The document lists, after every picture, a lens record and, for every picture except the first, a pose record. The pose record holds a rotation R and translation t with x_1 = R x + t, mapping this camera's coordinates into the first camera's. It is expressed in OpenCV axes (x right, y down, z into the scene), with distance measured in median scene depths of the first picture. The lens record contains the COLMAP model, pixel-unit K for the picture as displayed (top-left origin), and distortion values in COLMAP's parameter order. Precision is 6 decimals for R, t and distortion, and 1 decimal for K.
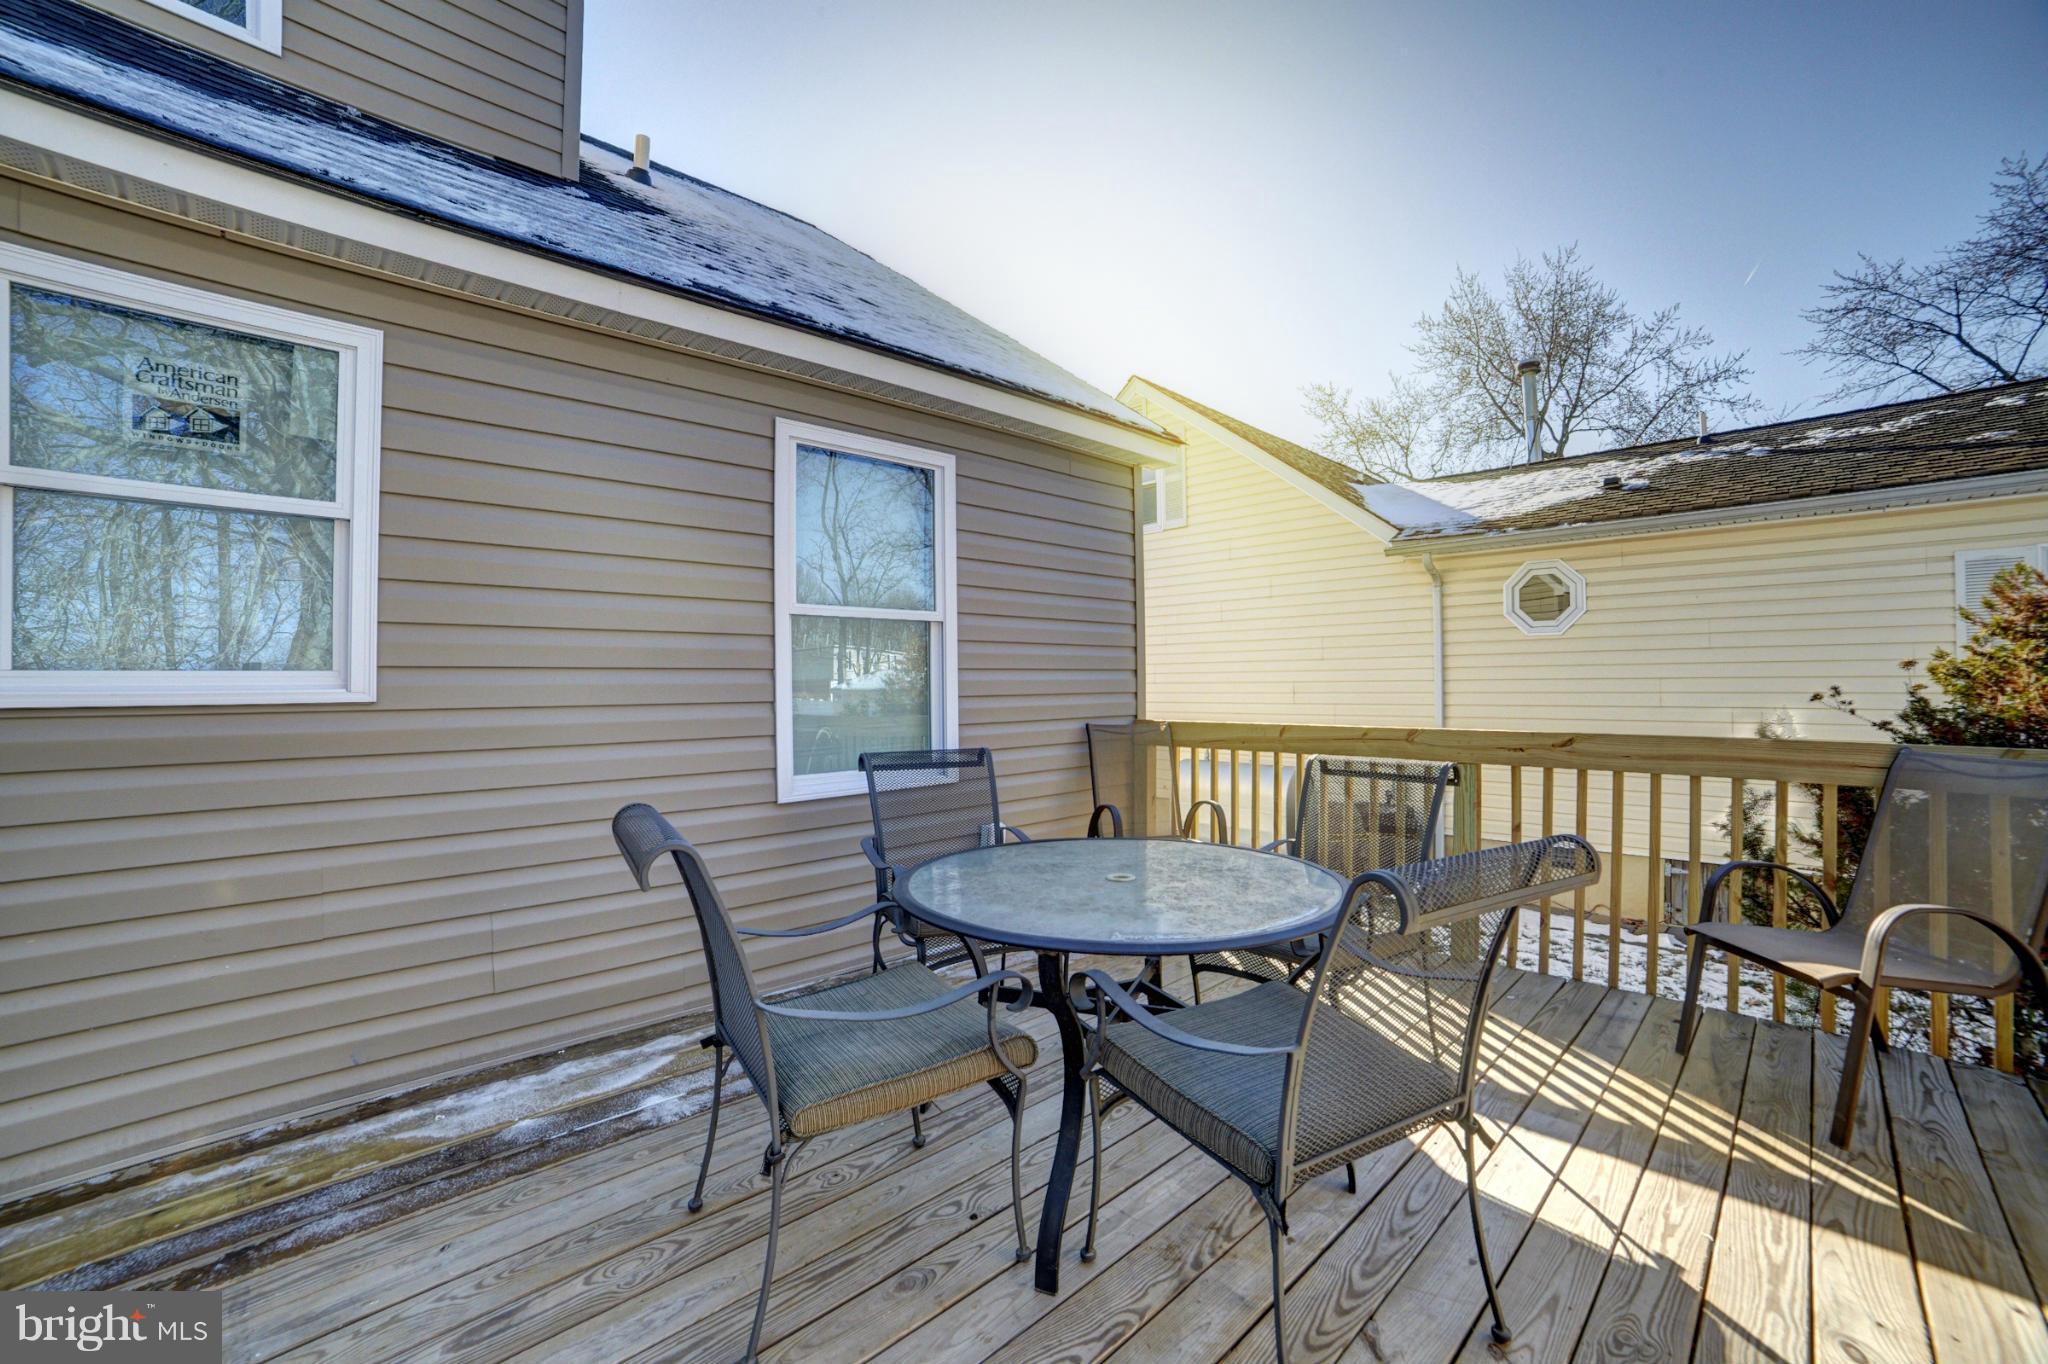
lens RADIAL K [[843.4, 0, 1023.5], [0, 843.4, 670.1], [0, 0, 1]] dist [-0.101217, 0.036384]
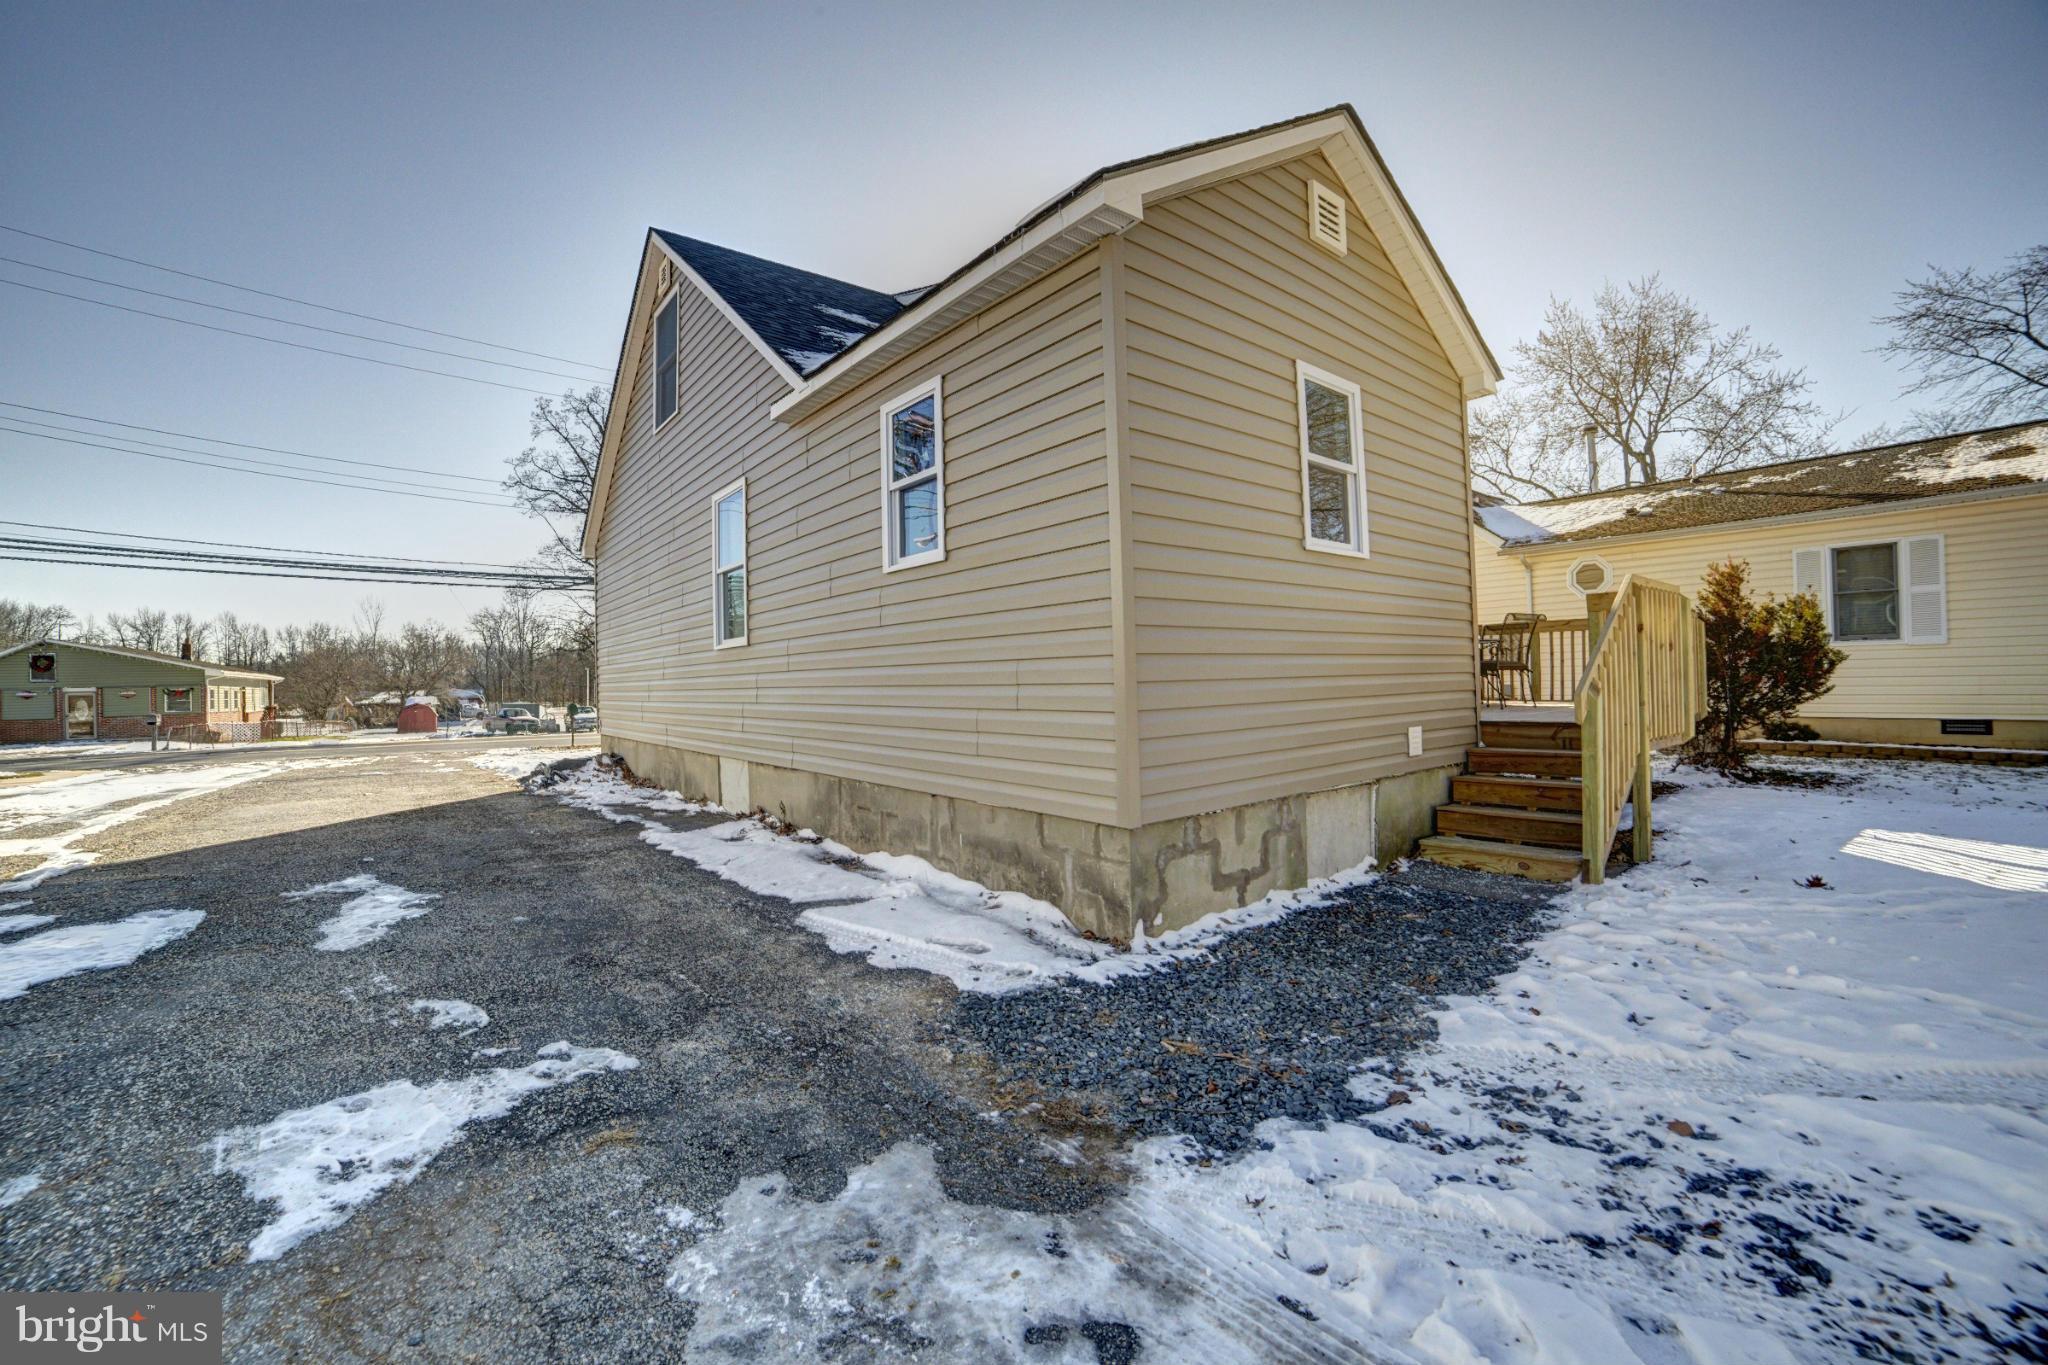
lens RADIAL K [[809.3, 0, 1017.0], [0, 809.3, 676.1], [0, 0, 1]] dist [-0.089242, 0.024937]
pose [[0.991836, -0.017683, -0.126290, -0.112276], [0.019332, 0.999743, 0.011849, 0.023694], [0.126048, -0.014194, 0.991923, -0.238663]]
